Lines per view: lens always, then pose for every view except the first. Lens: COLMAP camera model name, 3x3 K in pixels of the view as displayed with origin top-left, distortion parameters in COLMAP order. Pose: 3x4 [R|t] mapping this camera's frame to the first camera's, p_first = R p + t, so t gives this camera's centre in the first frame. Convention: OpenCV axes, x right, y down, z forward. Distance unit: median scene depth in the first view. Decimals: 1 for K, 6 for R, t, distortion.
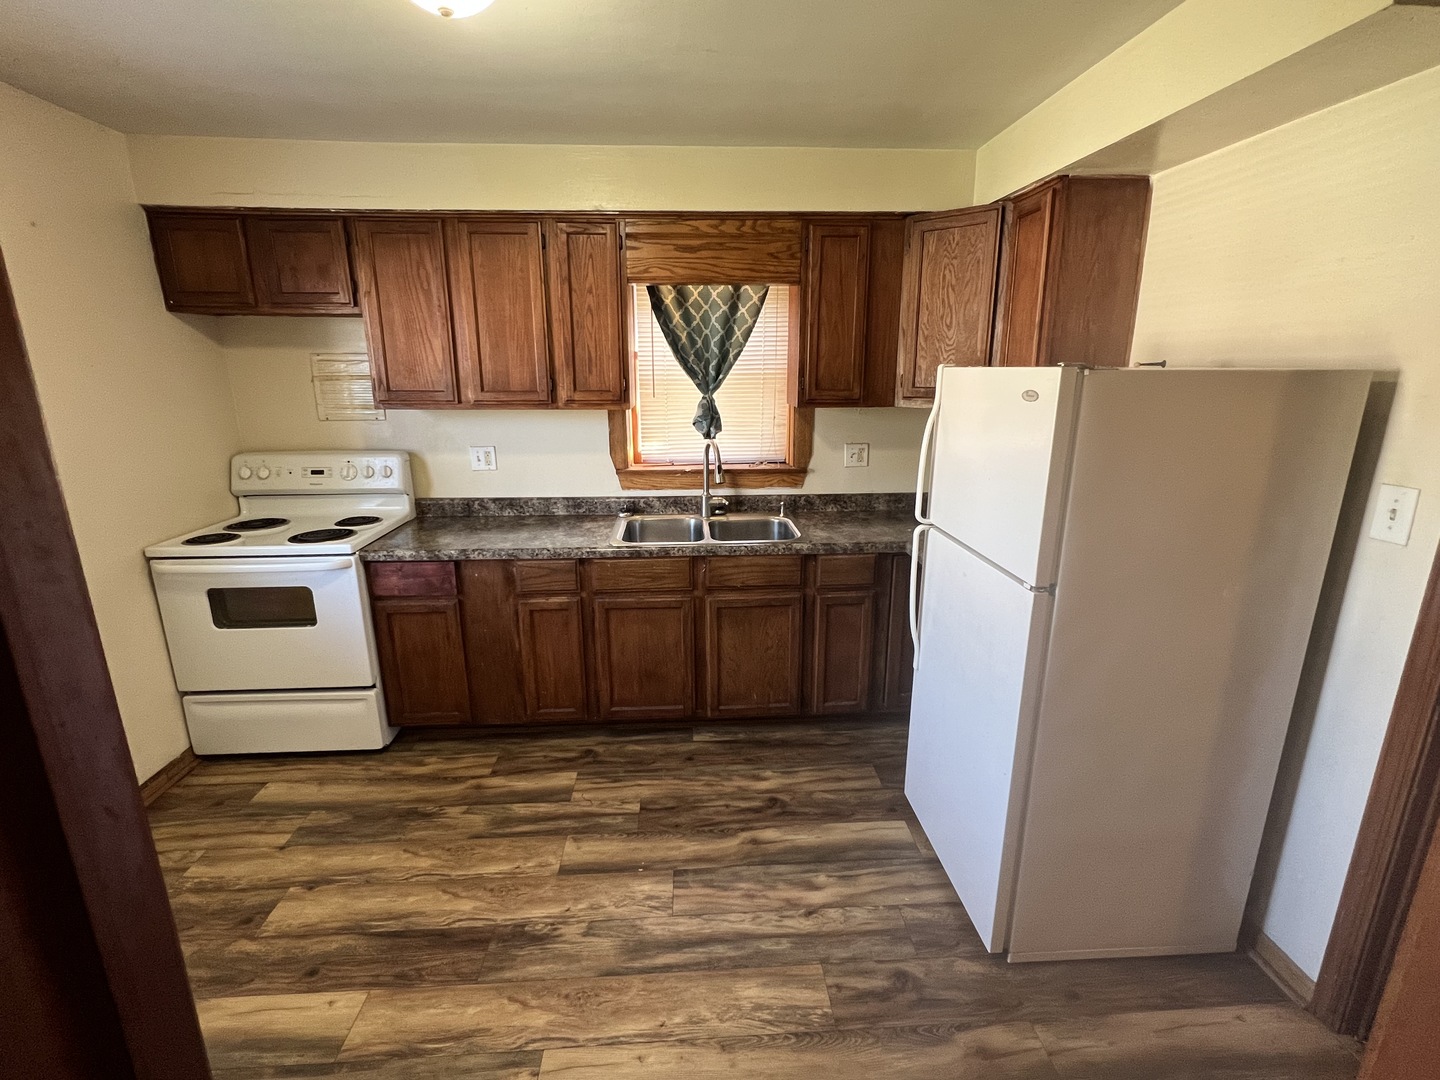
lens RADIAL K [[679.1, 0, 720.1], [0, 679.1, 542.5], [0, 0, 1]] dist [0.007940, -0.001451]
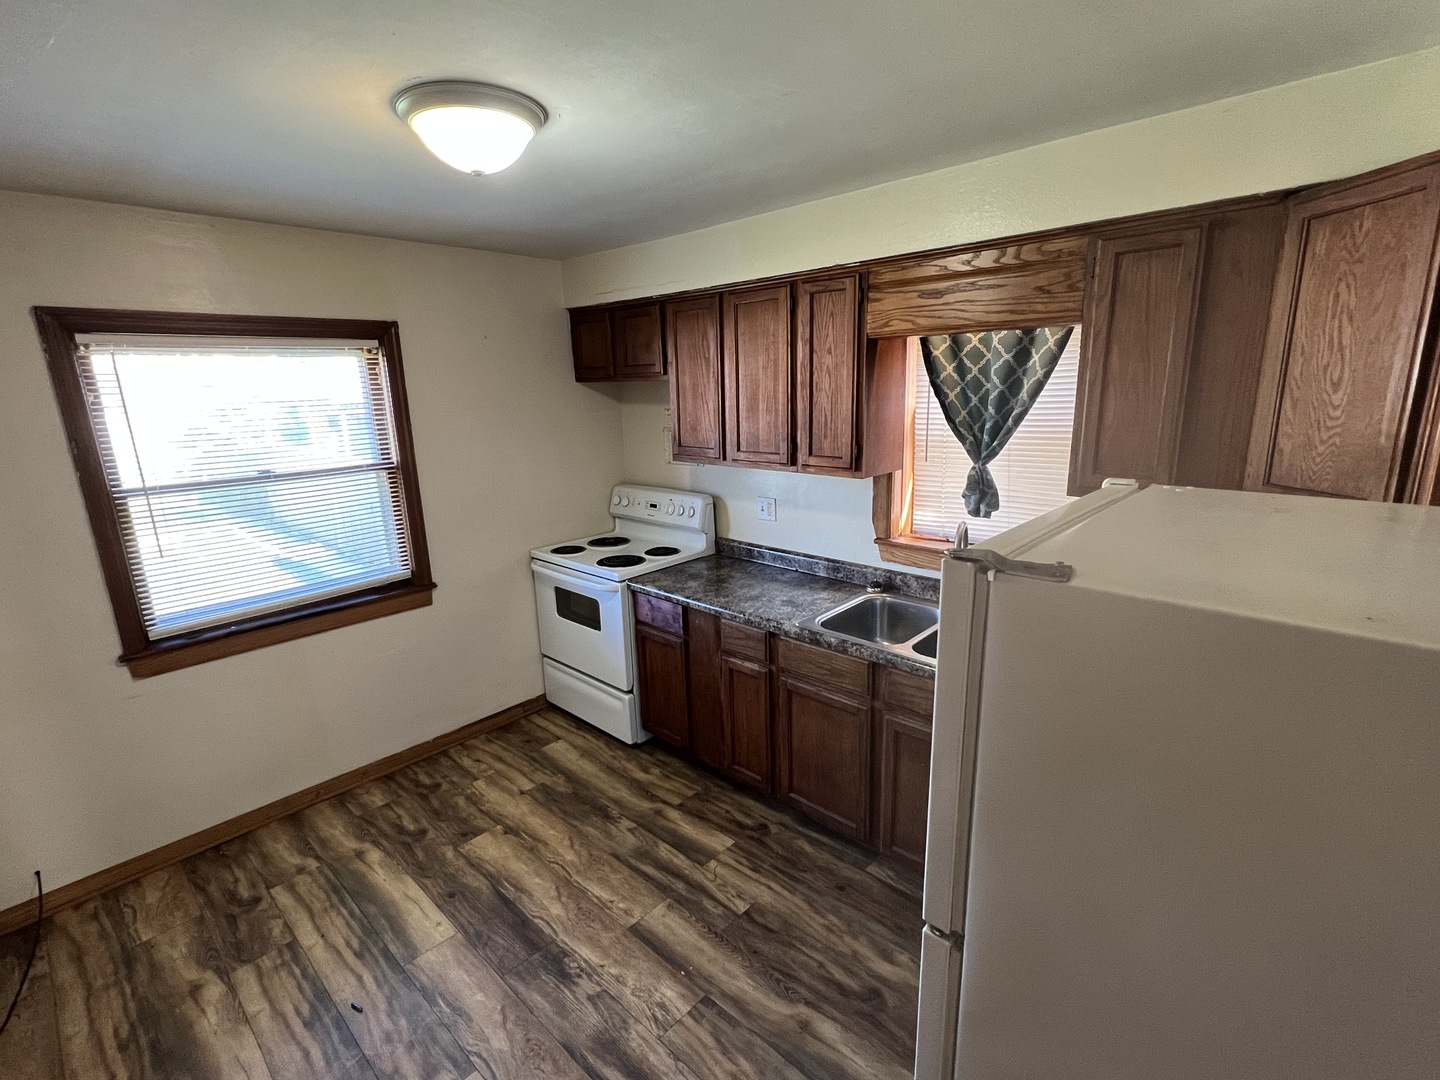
lens RADIAL K [[679.1, 0, 718.1], [0, 679.1, 542.6], [0, 0, 1]] dist [0.007940, -0.001451]
pose [[0.681747, 0.154495, -0.715089, 0.413573], [-0.157167, 0.985555, 0.063090, -0.148849], [0.714507, 0.069377, 0.696180, 0.266578]]
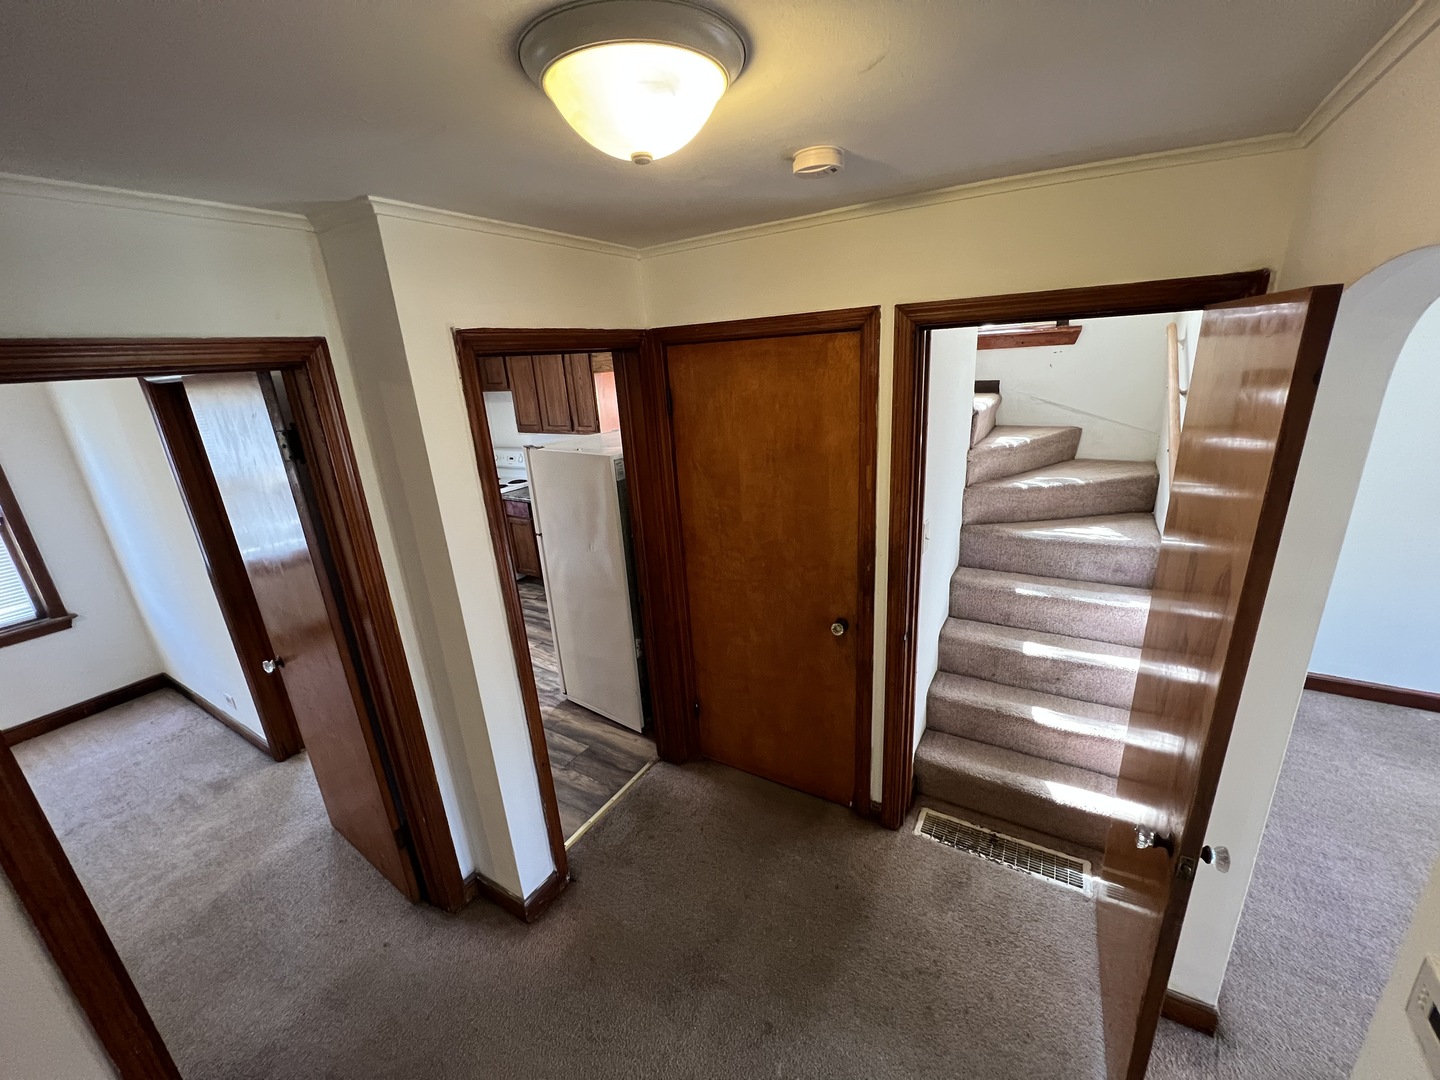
lens RADIAL K [[581.7, 0, 720.6], [0, 581.7, 545.6], [0, 0, 1]] dist [0.000254, 0.000282]
pose [[0.819941, 0.132784, -0.556835, 1.217695], [-0.090279, 0.990548, 0.103271, -0.088030], [0.565284, -0.034406, 0.824178, -0.233550]]
